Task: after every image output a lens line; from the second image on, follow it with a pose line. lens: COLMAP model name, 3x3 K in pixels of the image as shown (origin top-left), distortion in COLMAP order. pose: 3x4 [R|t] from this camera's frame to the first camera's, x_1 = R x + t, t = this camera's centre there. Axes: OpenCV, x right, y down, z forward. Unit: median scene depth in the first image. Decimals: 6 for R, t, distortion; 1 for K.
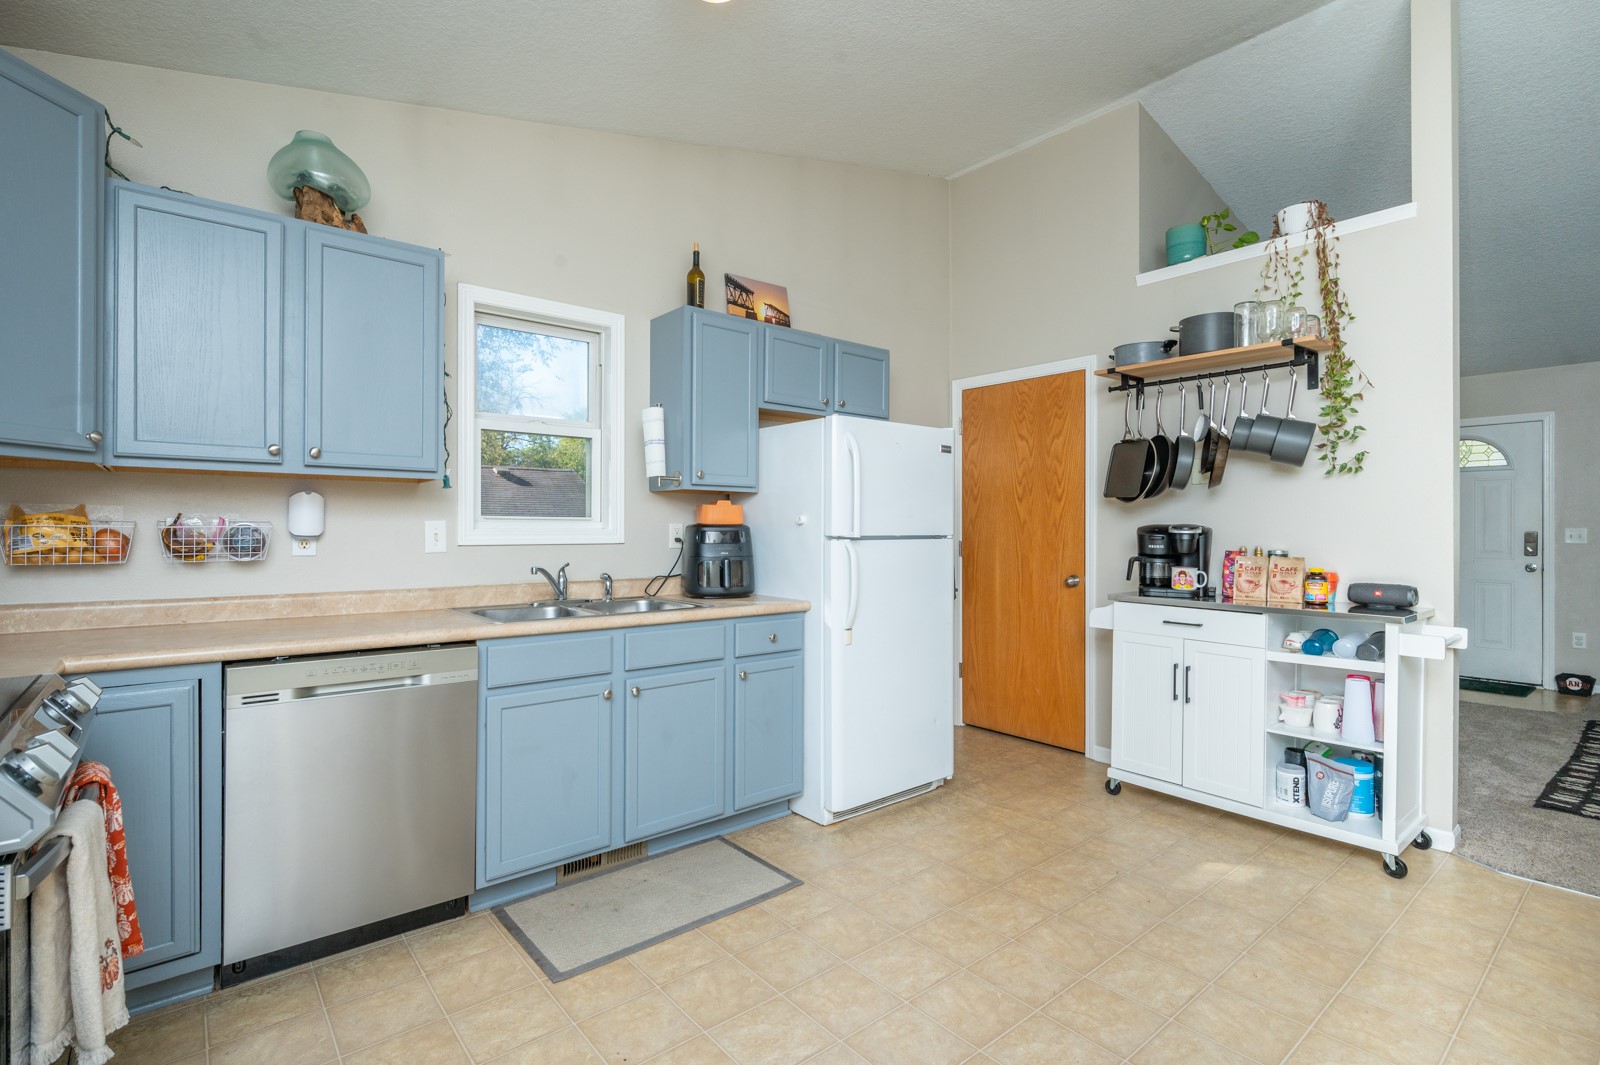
lens RADIAL K [[749.1, 0, 796.1], [0, 749.1, 530.4], [0, 0, 1]] dist [-0.000028, 0.000378]
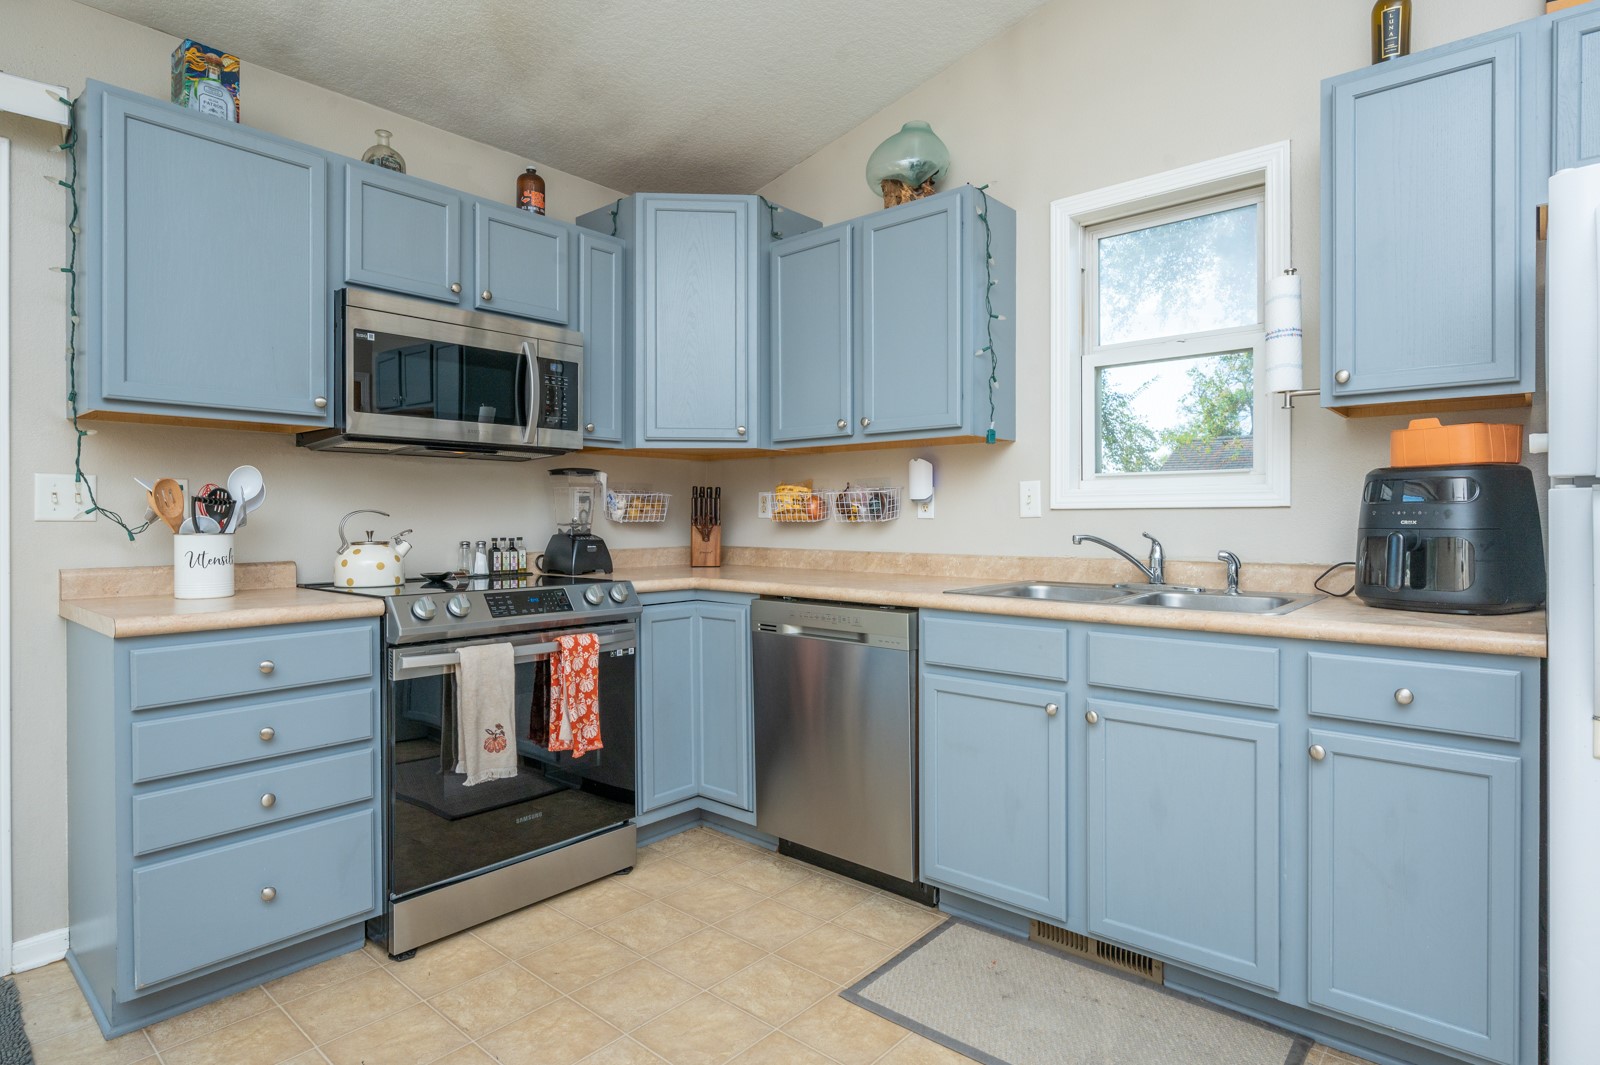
lens RADIAL K [[850.3, 0, 804.2], [0, 850.3, 526.4], [0, 0, 1]] dist [0.007109, 0.000875]
pose [[0.168134, 0.009678, -0.985717, 0.520342], [0.004426, 0.999934, 0.010573, 0.032137], [0.985754, -0.006141, 0.168080, 0.630159]]
